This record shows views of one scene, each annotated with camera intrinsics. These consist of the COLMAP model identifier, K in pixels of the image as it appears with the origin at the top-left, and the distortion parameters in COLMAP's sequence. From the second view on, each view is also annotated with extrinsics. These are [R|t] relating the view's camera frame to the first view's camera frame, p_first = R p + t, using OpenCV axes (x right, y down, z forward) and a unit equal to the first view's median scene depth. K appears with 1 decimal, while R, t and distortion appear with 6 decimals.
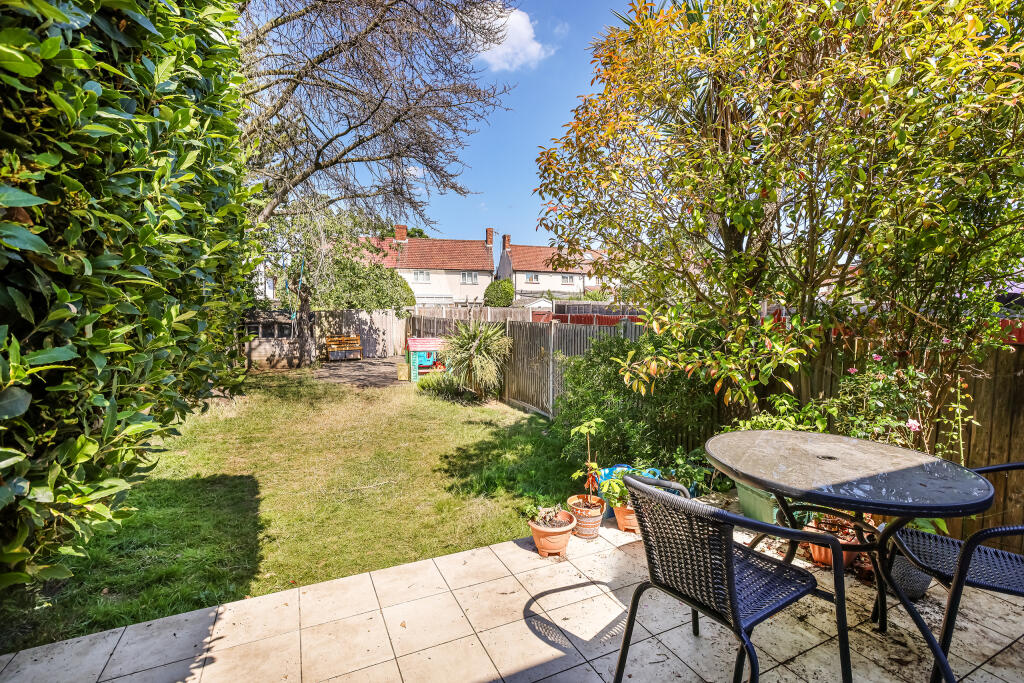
lens RADIAL K [[466.4, 0, 512.0], [0, 466.4, 341.5], [0, 0, 1]] dist [-0.000427, -0.000019]
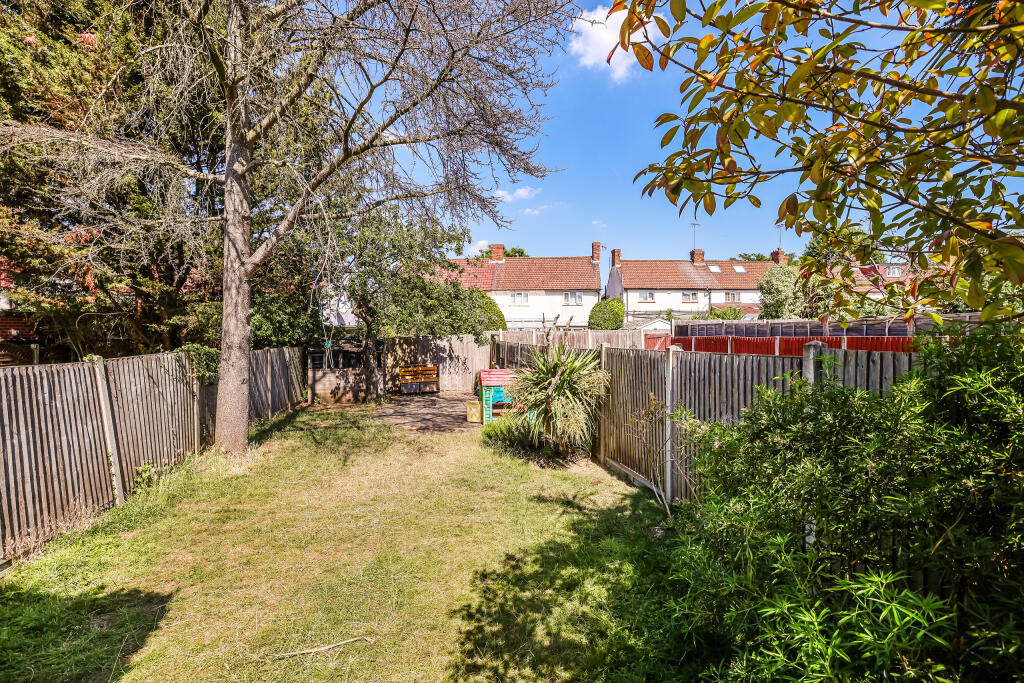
lens RADIAL K [[419.1, 0, 511.1], [0, 419.1, 351.9], [0, 0, 1]] dist [-0.000122, -0.000030]
pose [[0.960873, -0.005534, -0.276936, 0.029940], [-0.001945, 0.999641, -0.026724, -0.019008], [0.276984, 0.026217, 0.960517, 0.320240]]
